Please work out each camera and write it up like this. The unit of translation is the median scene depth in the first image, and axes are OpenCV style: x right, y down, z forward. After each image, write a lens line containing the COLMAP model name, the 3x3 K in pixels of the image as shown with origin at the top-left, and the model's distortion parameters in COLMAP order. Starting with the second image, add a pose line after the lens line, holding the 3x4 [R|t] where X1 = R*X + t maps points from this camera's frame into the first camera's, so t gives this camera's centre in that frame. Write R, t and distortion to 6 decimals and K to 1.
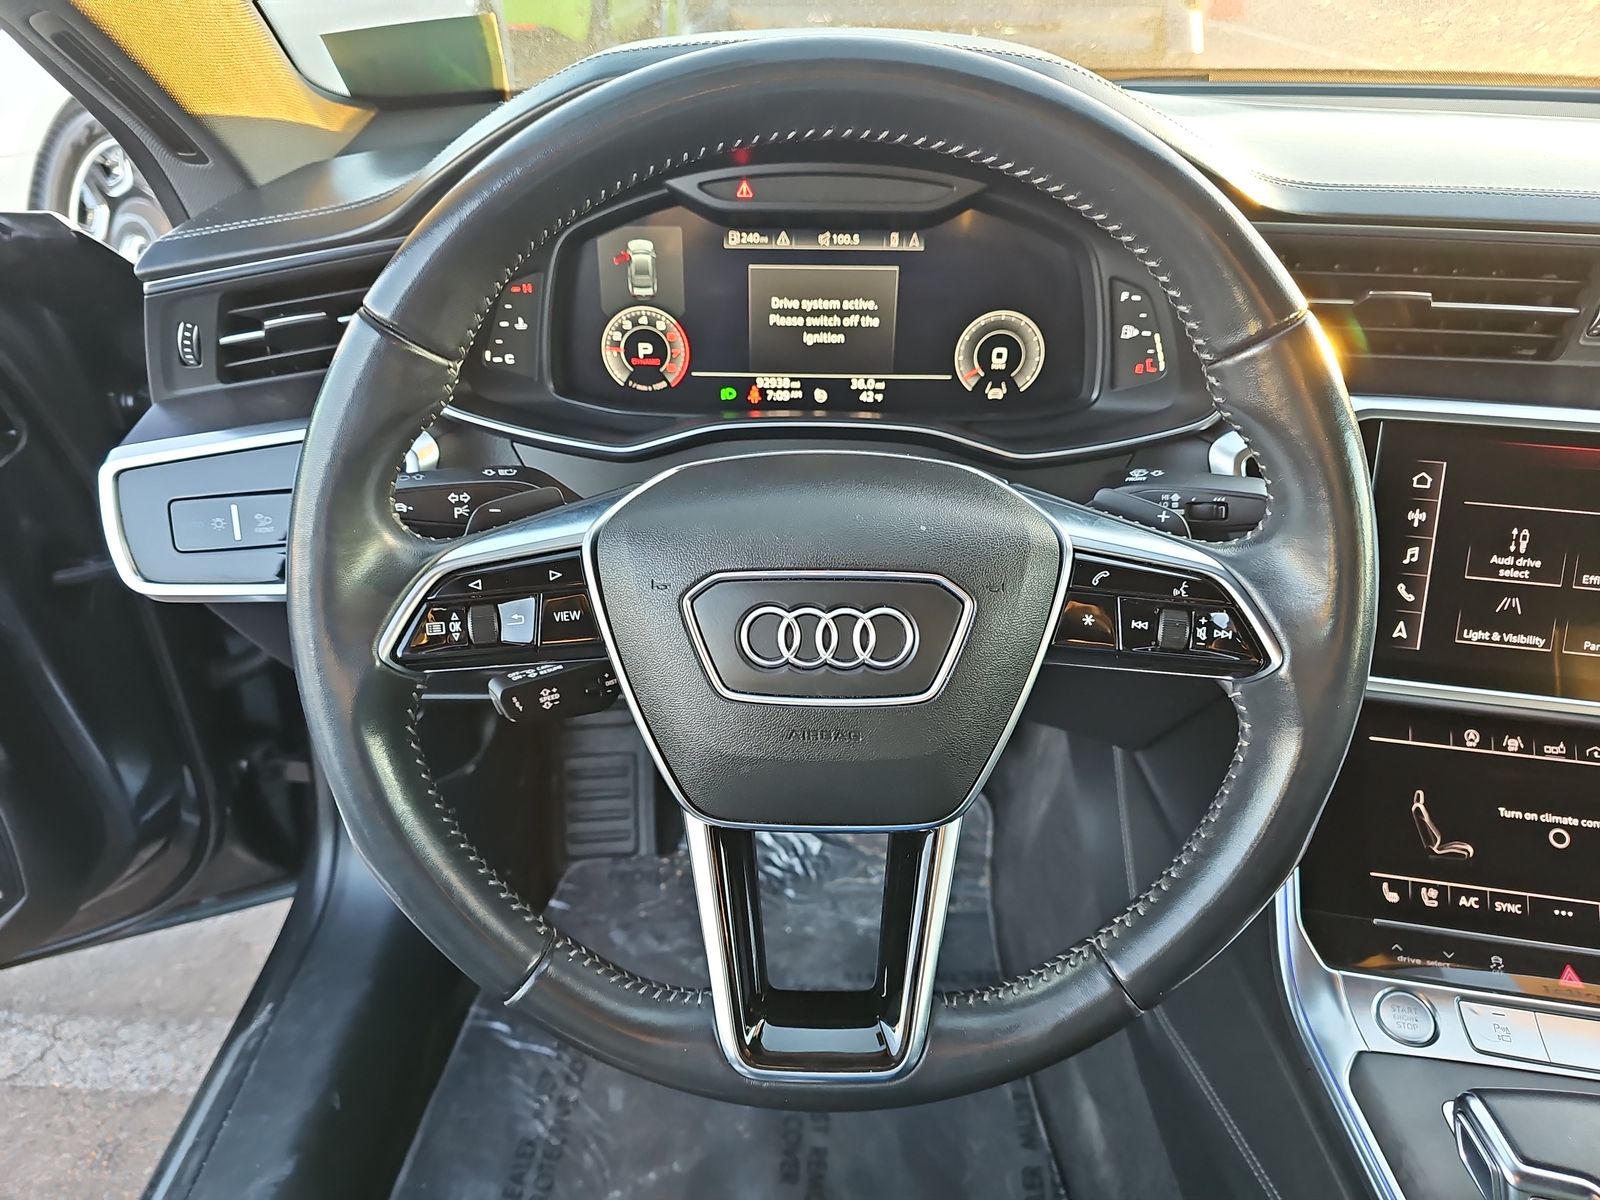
lens RADIAL K [[1061.4, 0, 780.6], [0, 1061.4, 608.6], [0, 0, 1]] dist [0.025165, -0.036556]
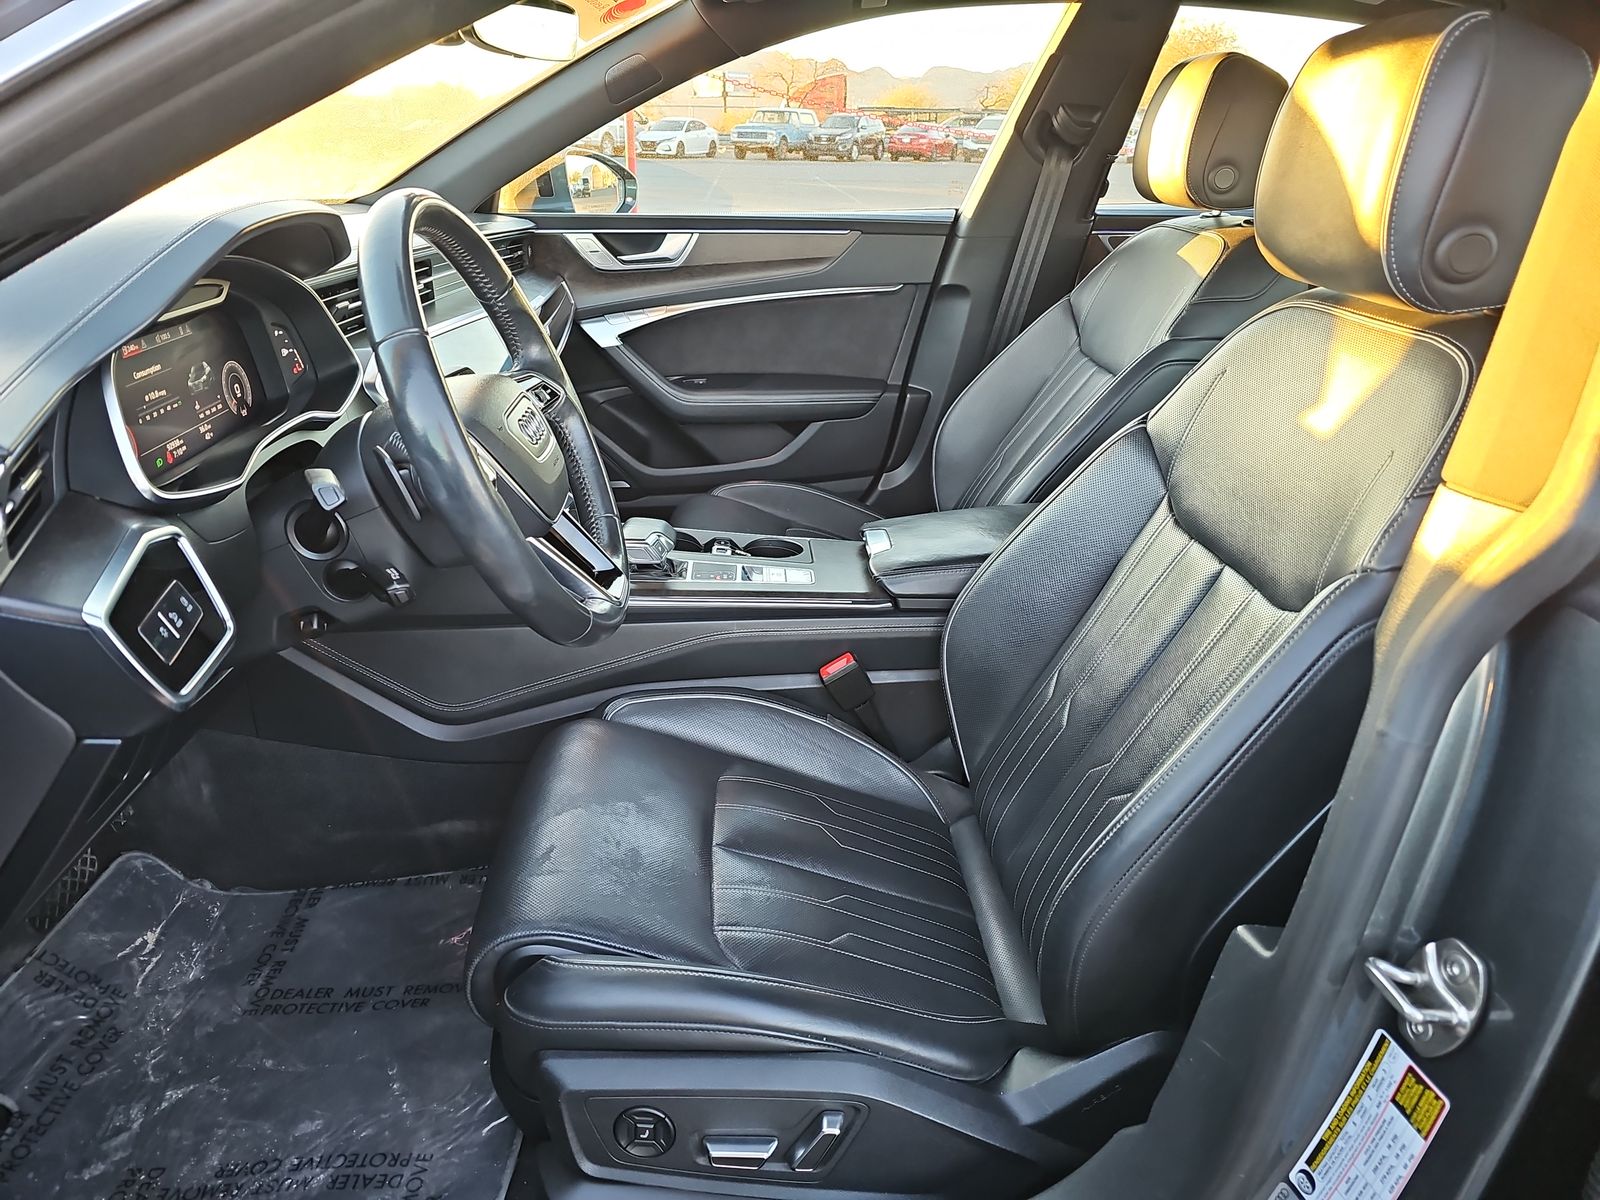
lens RADIAL K [[1061.4, 0, 780.6], [0, 1061.4, 608.6], [0, 0, 1]] dist [0.025165, -0.036556]
pose [[-0.067076, -0.407046, 0.910942, -1.560092], [0.520503, 0.764642, 0.380000, -0.182334], [-0.851221, 0.499637, 0.160579, 0.229659]]
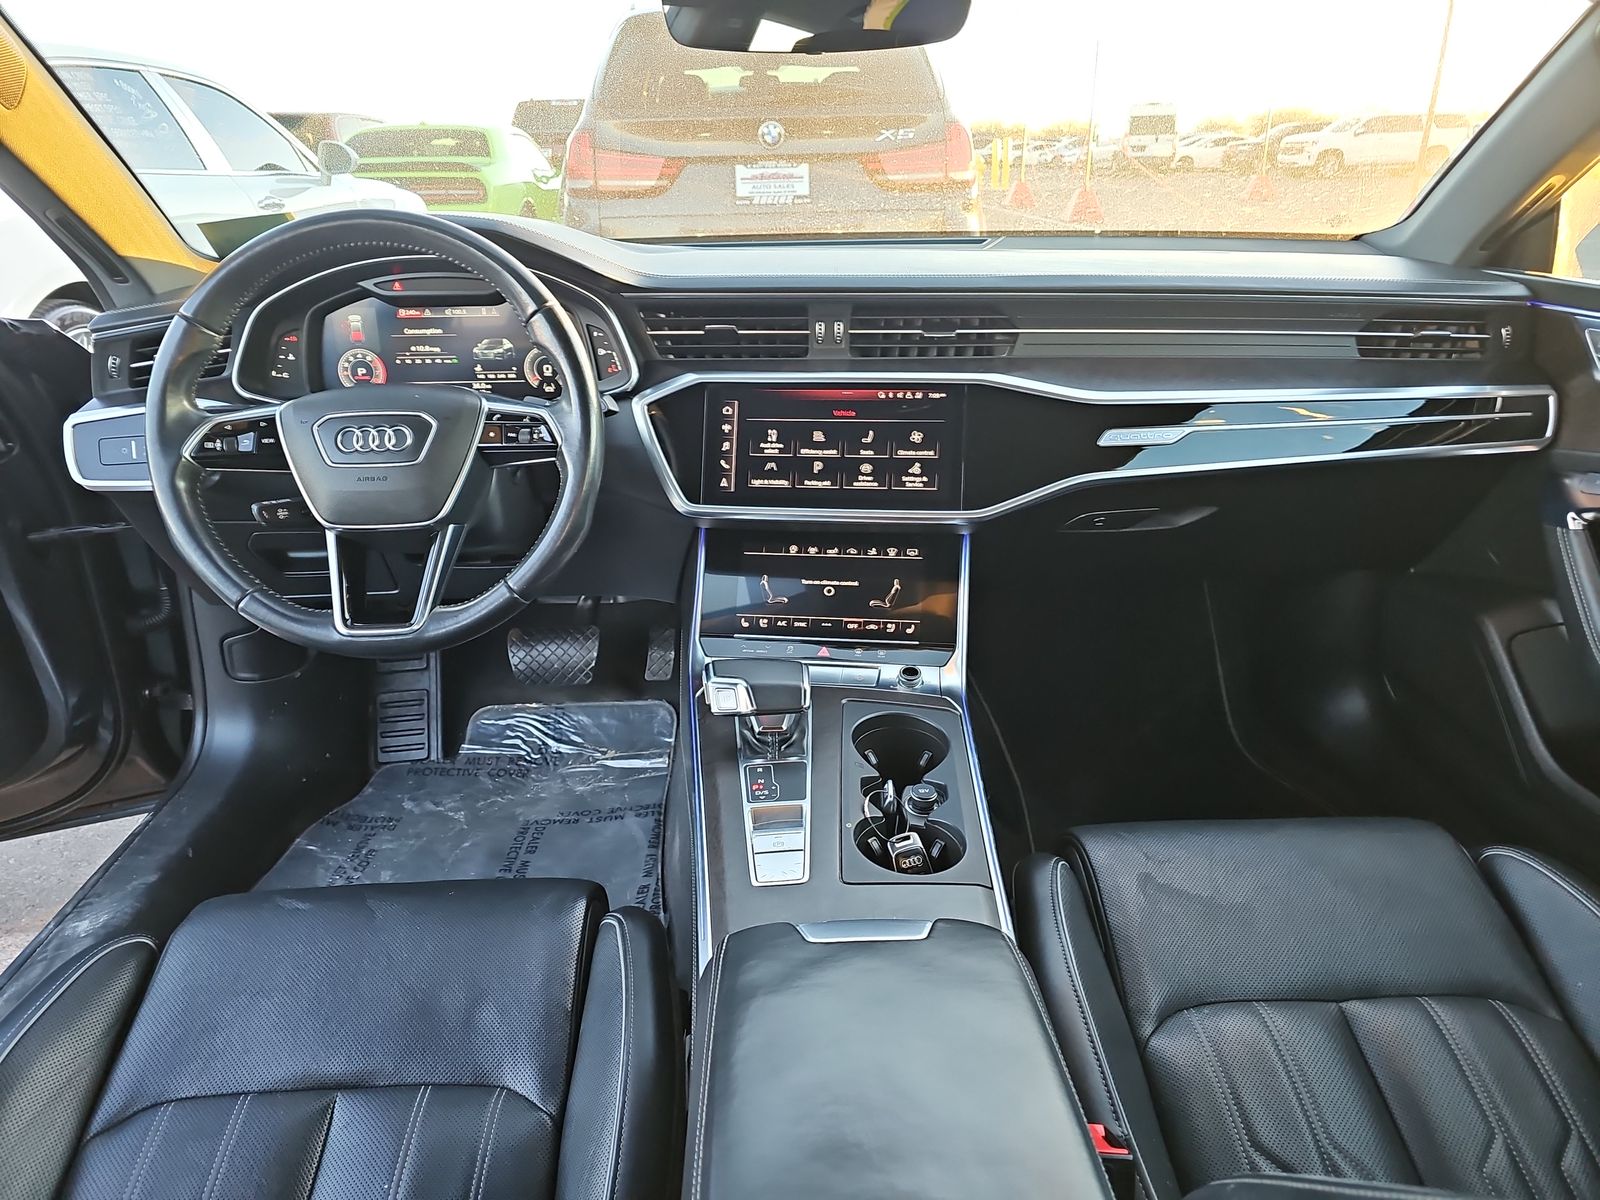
lens RADIAL K [[1034.0, 0, 800.0], [0, 1034.0, 600.0], [0, 0, 1]] dist [0.026795, -0.050910]
pose [[0.996701, -0.041591, 0.069693, 0.558554], [0.052343, 0.985669, -0.160362, 0.548821], [-0.062025, 0.163481, 0.984595, -0.895107]]
